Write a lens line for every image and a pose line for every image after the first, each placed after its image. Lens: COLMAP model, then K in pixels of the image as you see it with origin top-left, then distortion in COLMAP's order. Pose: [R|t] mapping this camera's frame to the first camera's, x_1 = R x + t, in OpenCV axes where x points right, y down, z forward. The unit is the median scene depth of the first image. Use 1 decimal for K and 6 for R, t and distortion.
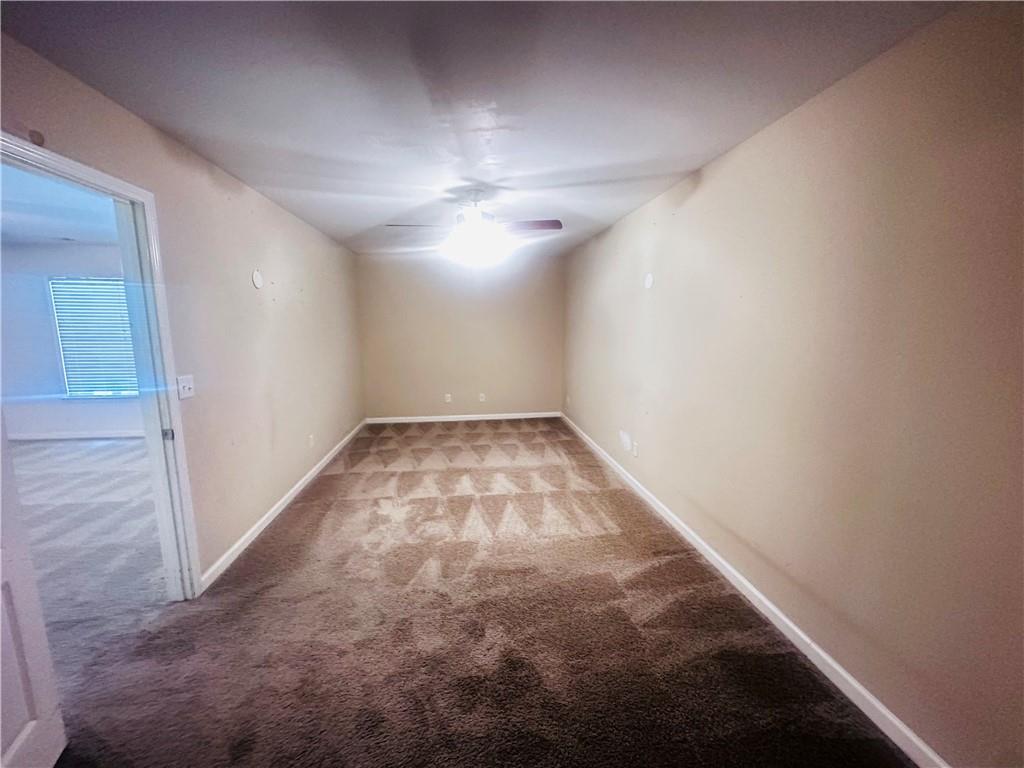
lens RADIAL K [[410.4, 0, 512.0], [0, 410.4, 384.0], [0, 0, 1]] dist [-0.002994, 0.000454]
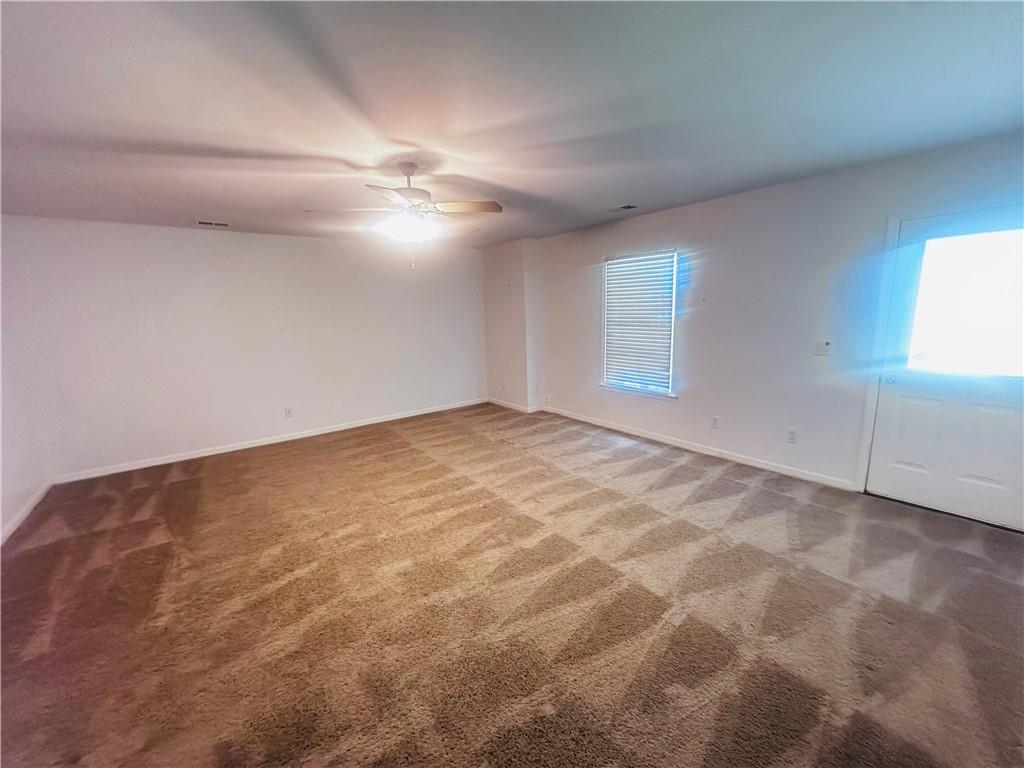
lens RADIAL K [[410.4, 0, 512.0], [0, 410.4, 384.0], [0, 0, 1]] dist [-0.002994, 0.000454]
pose [[0.515706, 0.143720, -0.844625, -0.398971], [-0.099732, 0.989198, 0.107427, -0.051803], [0.850941, 0.028836, 0.524469, 0.322837]]
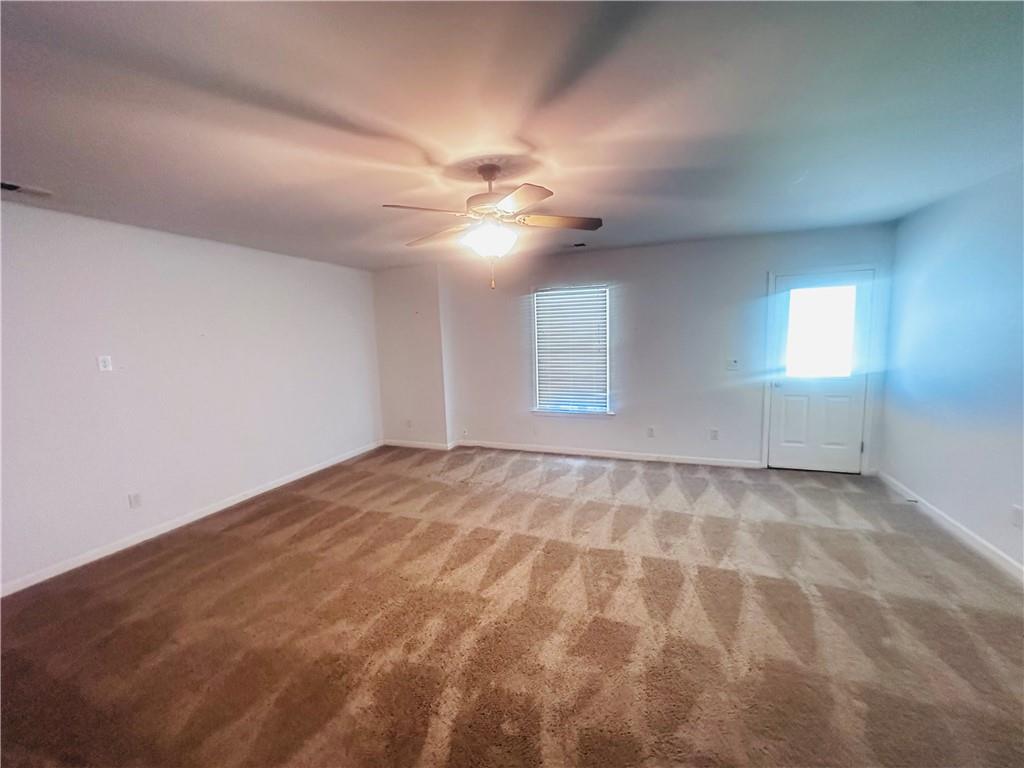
lens RADIAL K [[410.4, 0, 512.0], [0, 410.4, 384.0], [0, 0, 1]] dist [-0.002994, 0.000454]
pose [[0.884862, 0.032278, -0.464734, -0.710397], [-0.042121, 0.999054, -0.010811, -0.017606], [0.463946, 0.029142, 0.885384, 0.093870]]
